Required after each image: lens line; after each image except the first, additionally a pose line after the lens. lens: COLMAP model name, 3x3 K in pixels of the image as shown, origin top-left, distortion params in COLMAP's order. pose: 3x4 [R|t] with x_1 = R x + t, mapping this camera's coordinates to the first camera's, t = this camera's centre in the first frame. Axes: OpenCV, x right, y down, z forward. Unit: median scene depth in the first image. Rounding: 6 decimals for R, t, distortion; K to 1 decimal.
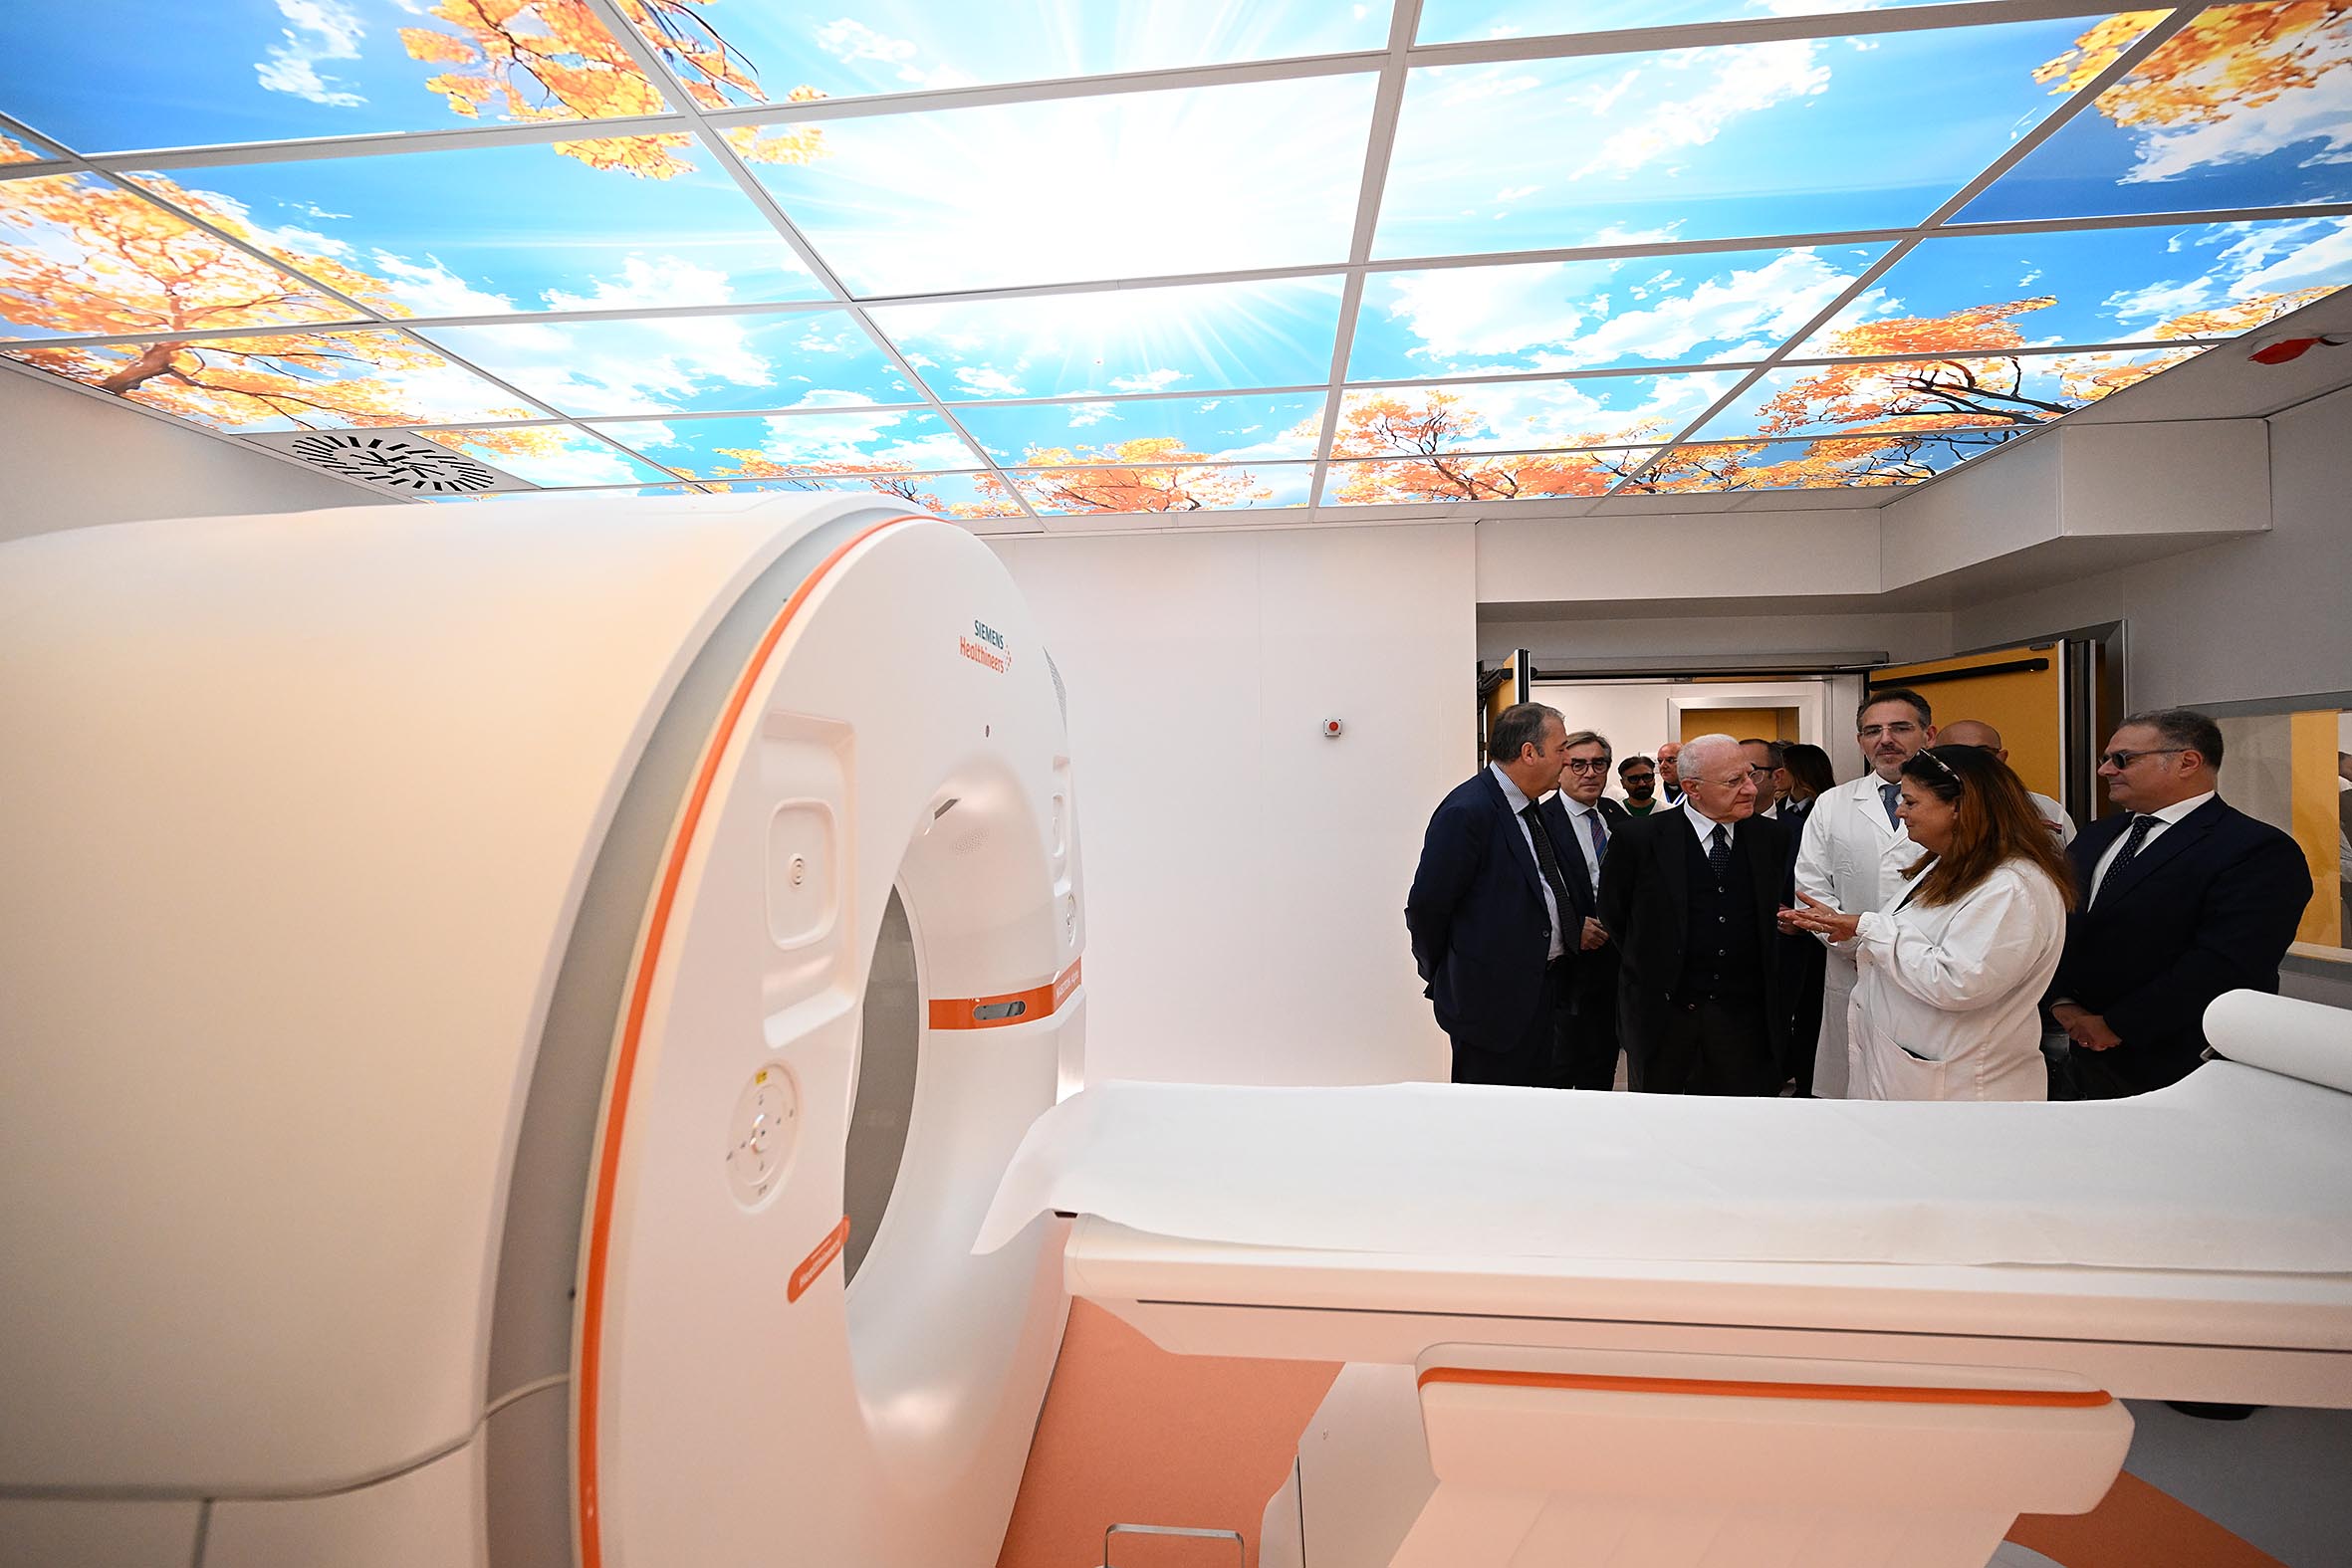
lens RADIAL K [[918.0, 0, 1176.0], [0, 918.0, 784.0], [0, 0, 1]] dist [-0.002624, 0.000119]
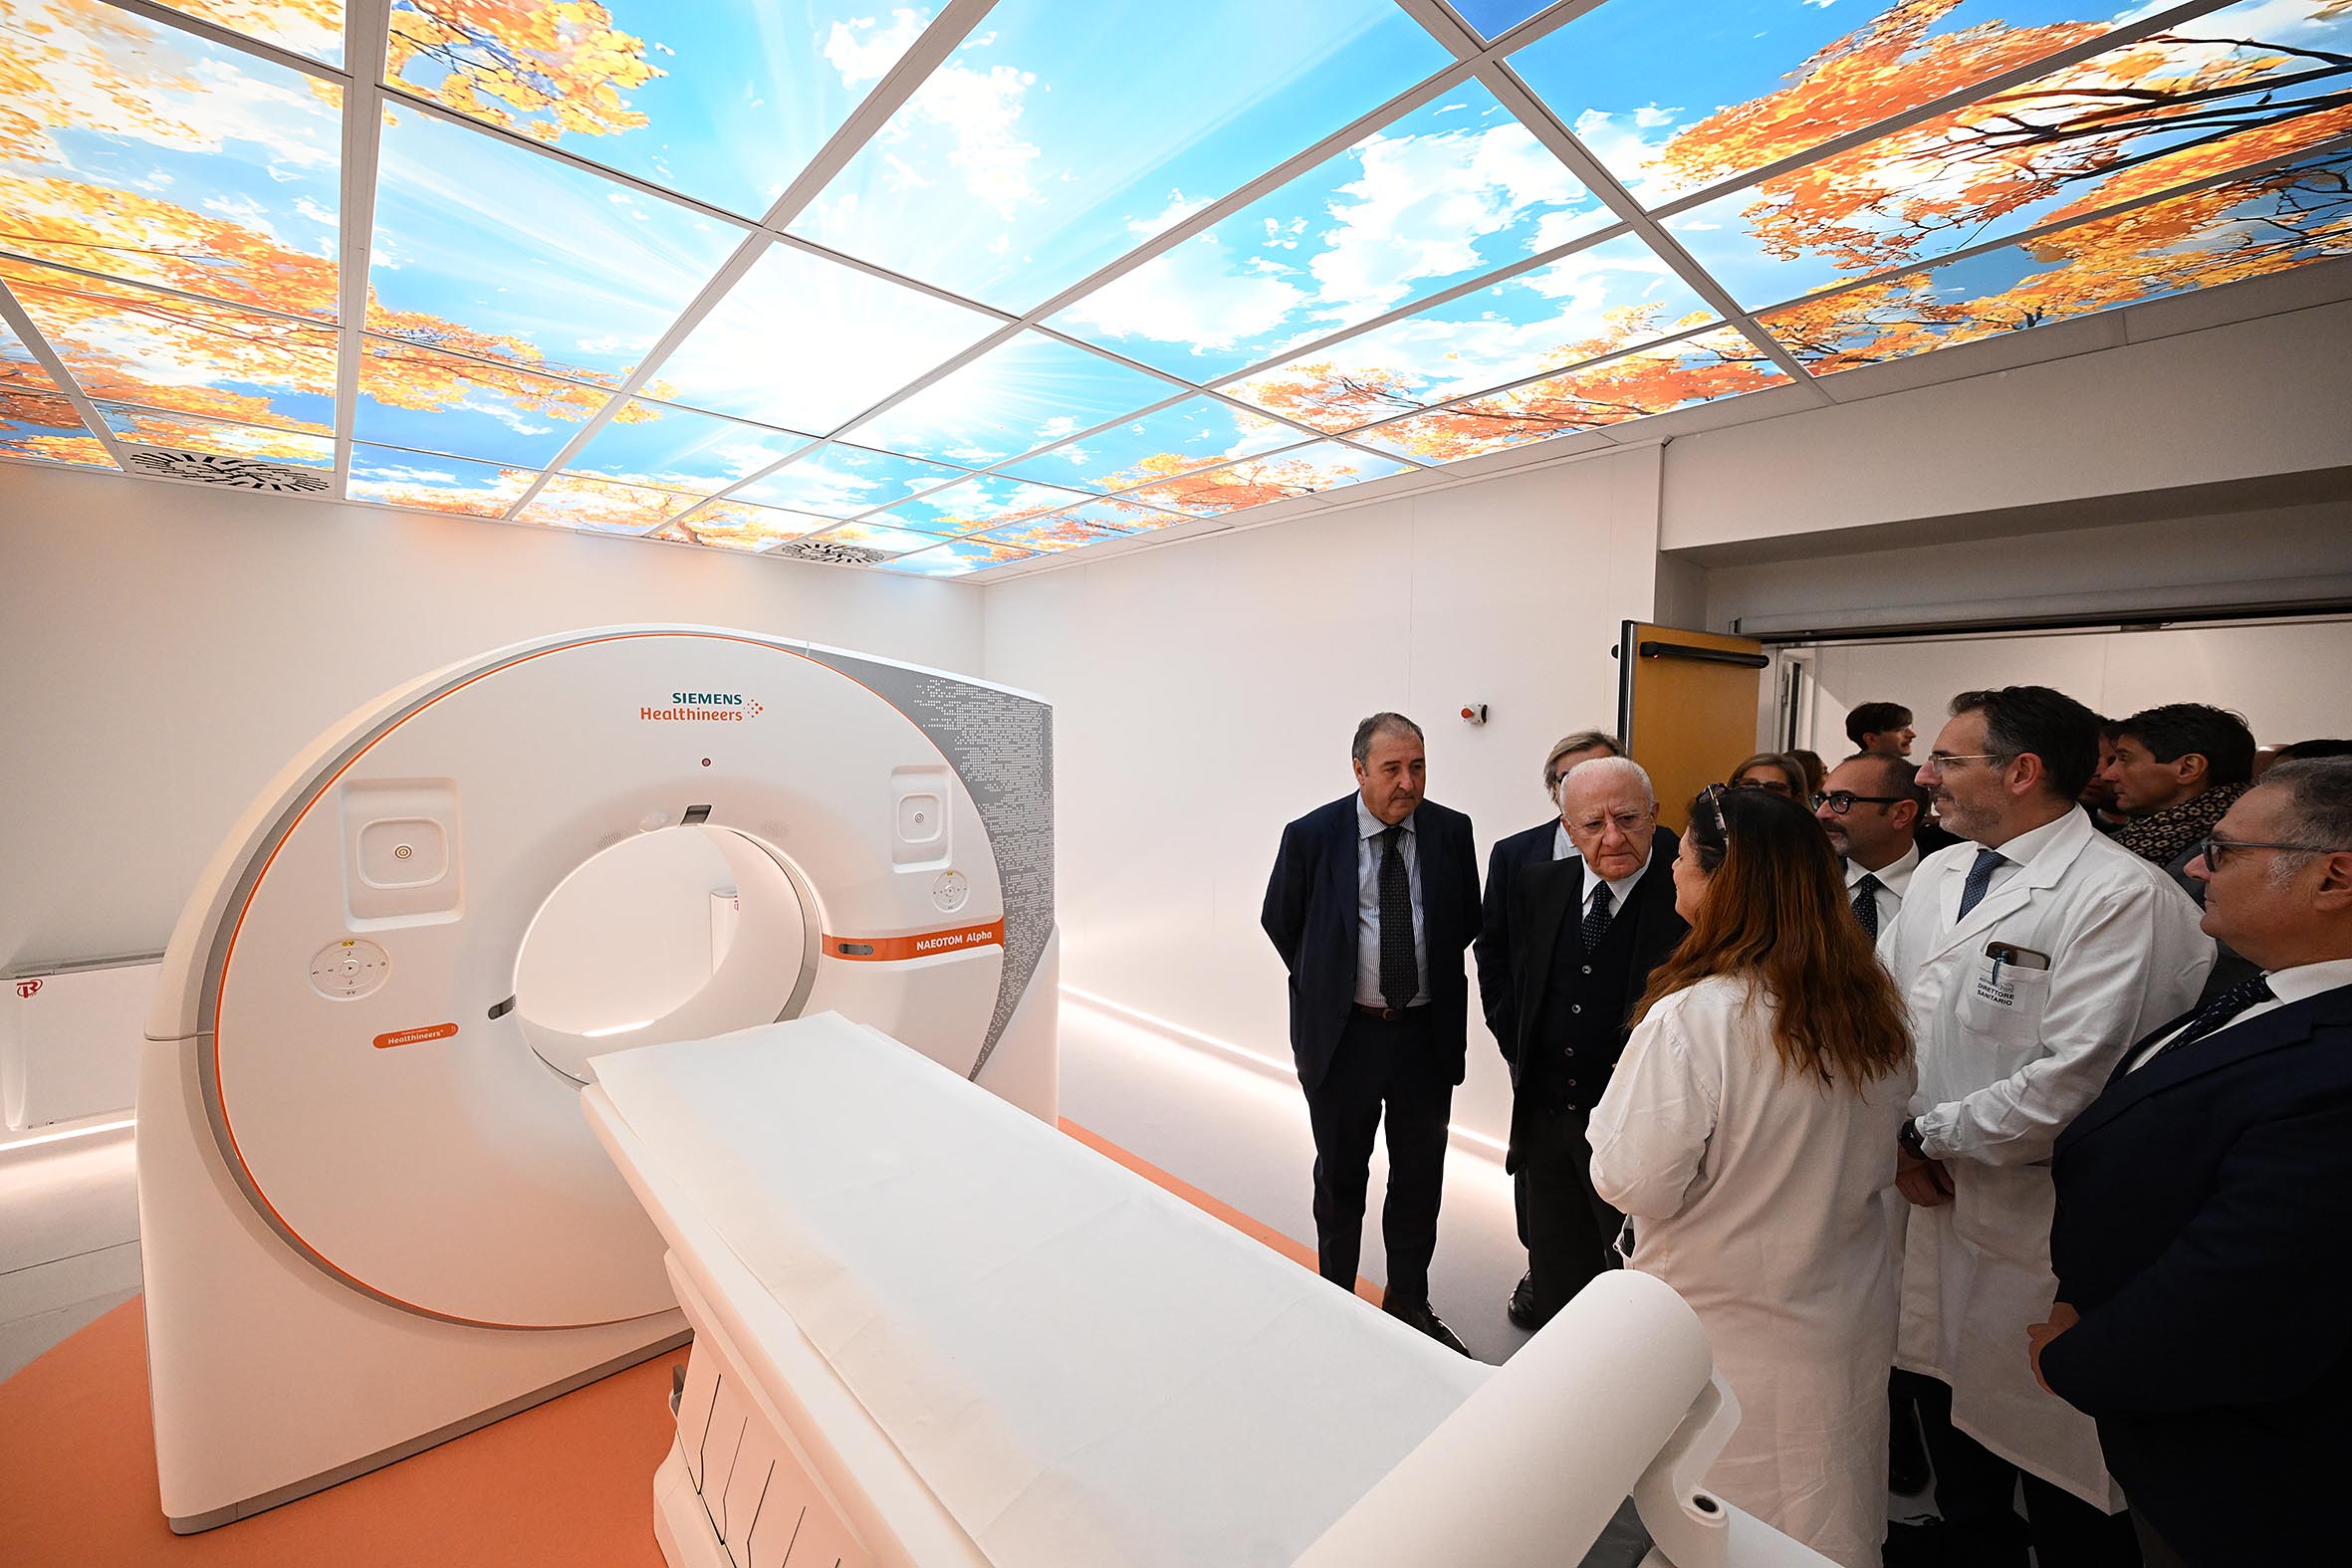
lens RADIAL K [[916.0, 0, 1171.6], [0, 916.0, 786.1], [0, 0, 1]] dist [-0.001898, -0.000145]
pose [[0.742139, 0.057031, -0.667815, 0.853667], [-0.009847, 0.997193, 0.074217, -0.085296], [0.670173, -0.048504, 0.740618, 0.240386]]
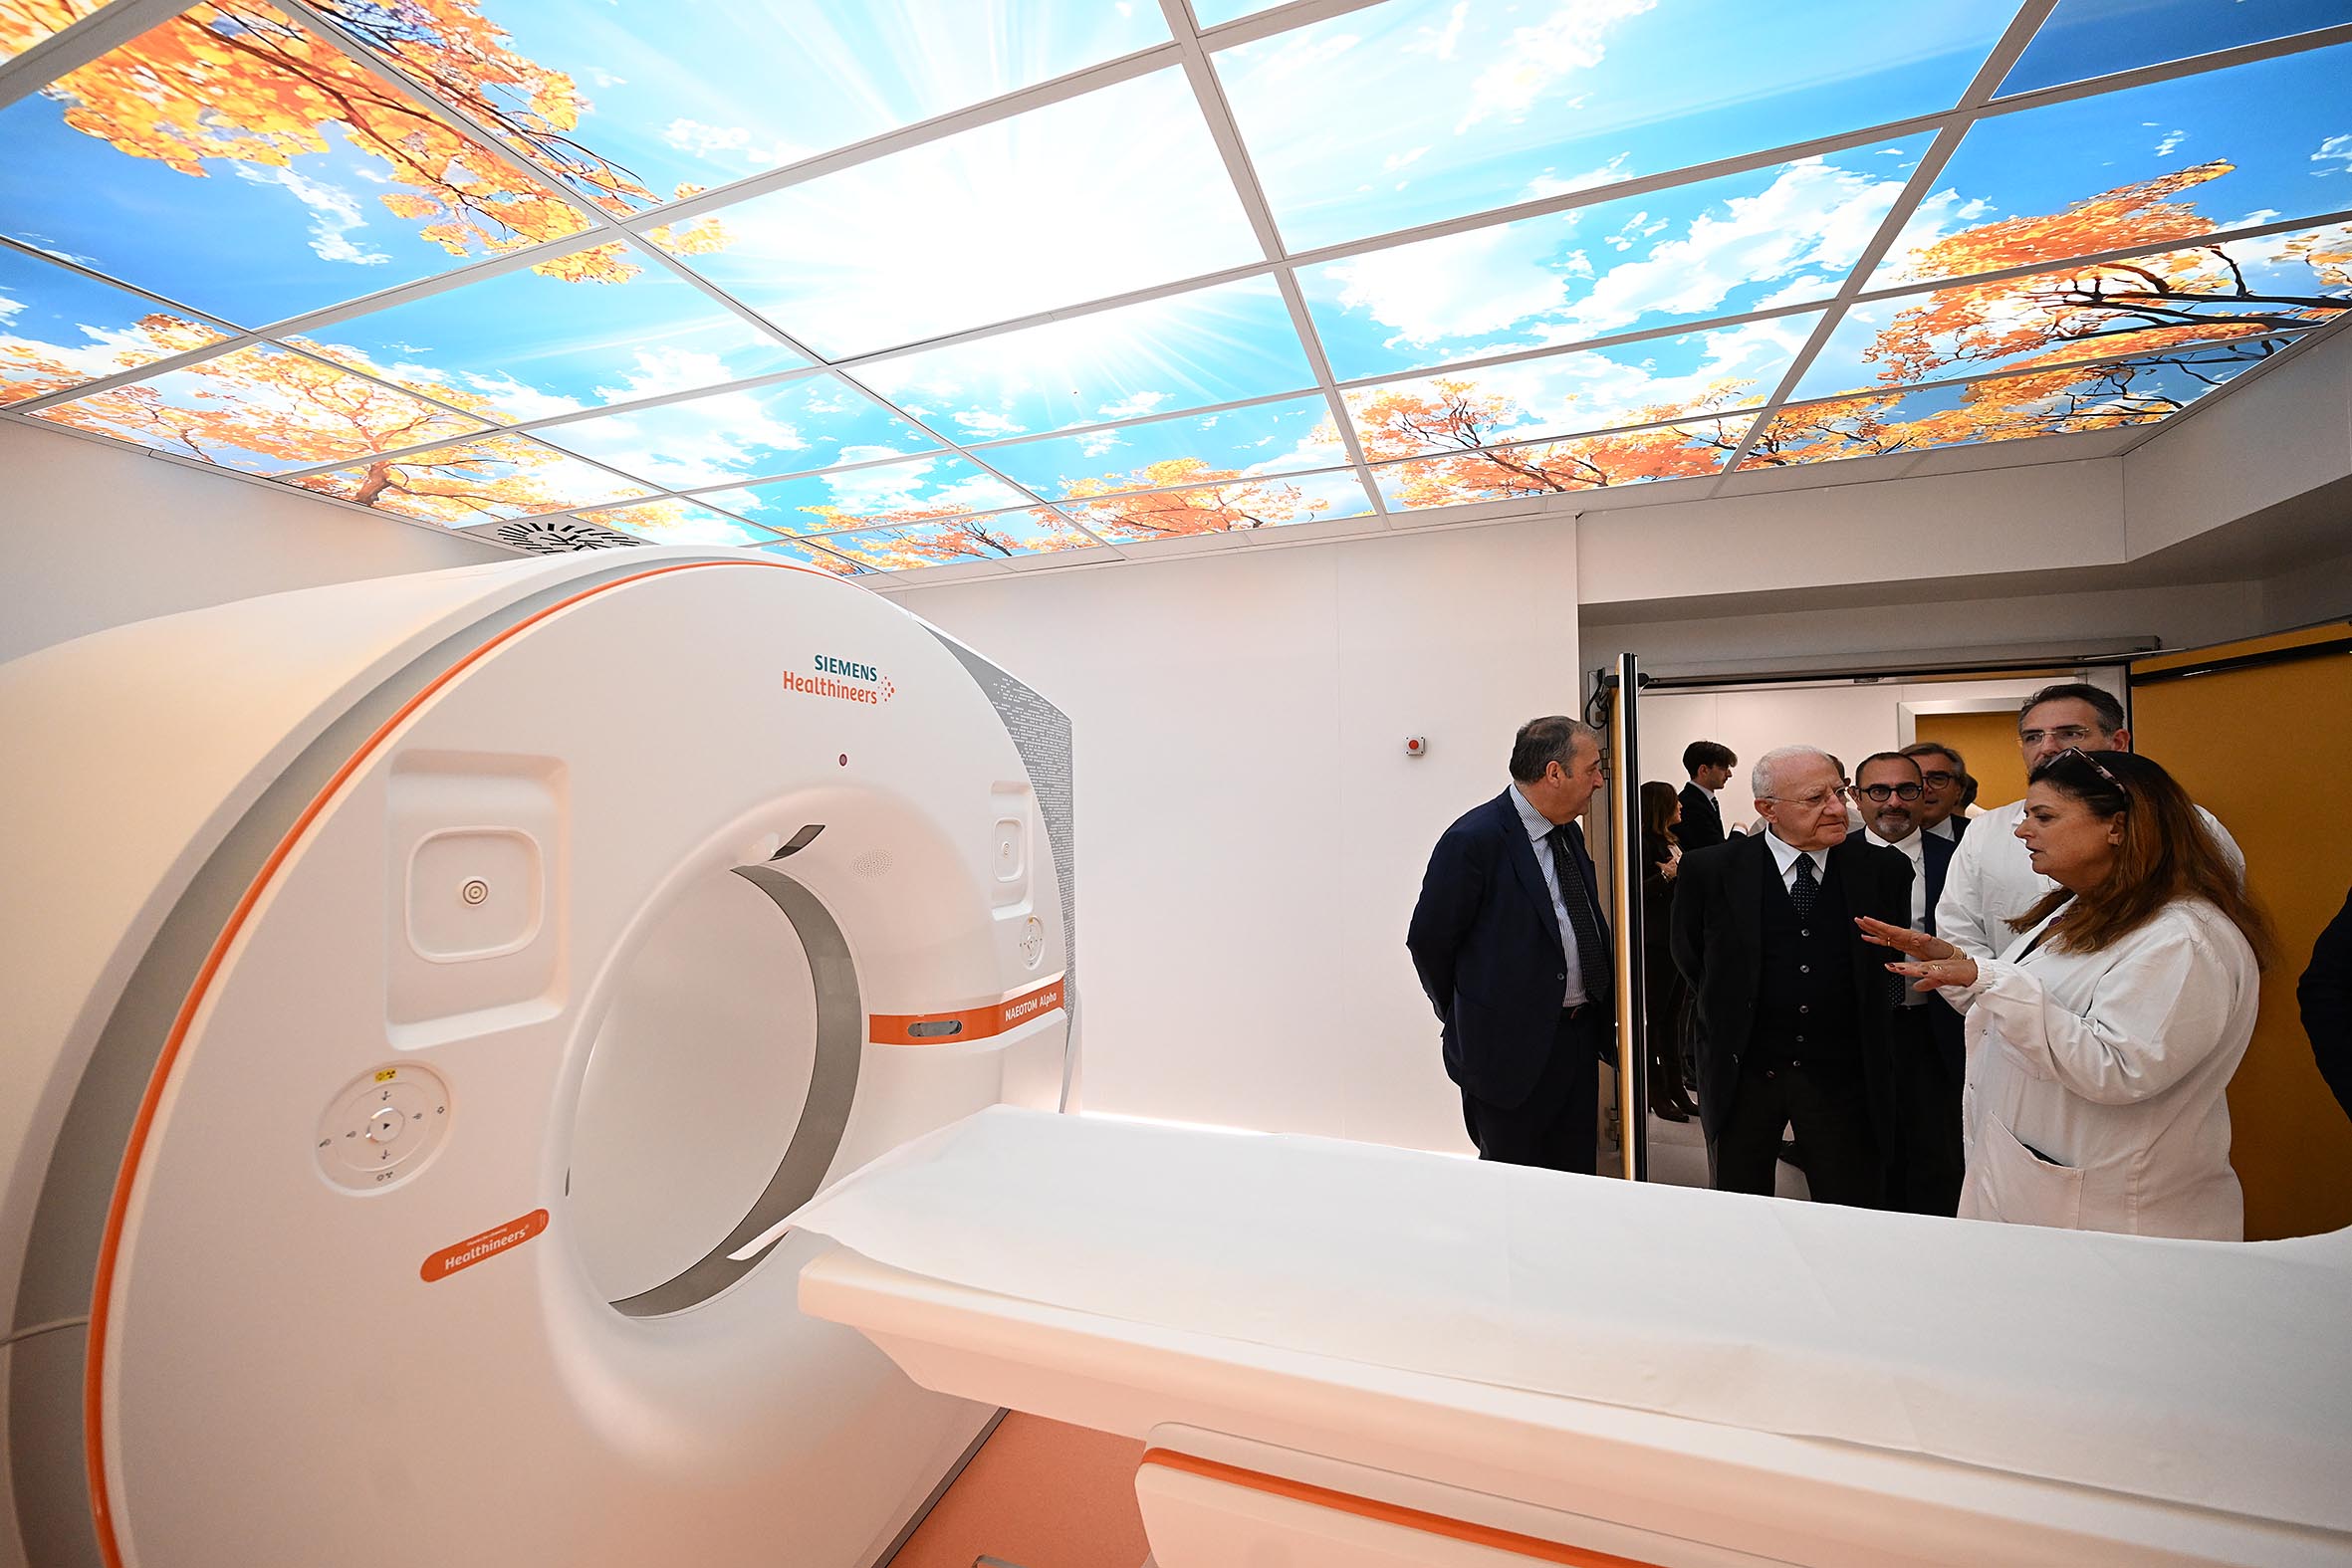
lens RADIAL K [[917.1, 0, 1170.5], [0, 917.1, 786.4], [0, 0, 1]] dist [-0.002431, 0.000045]
pose [[0.967480, -0.007964, -0.252821, 0.258850], [0.002937, 0.999791, -0.020254, -0.003009], [0.252929, 0.018853, 0.967301, 0.051298]]
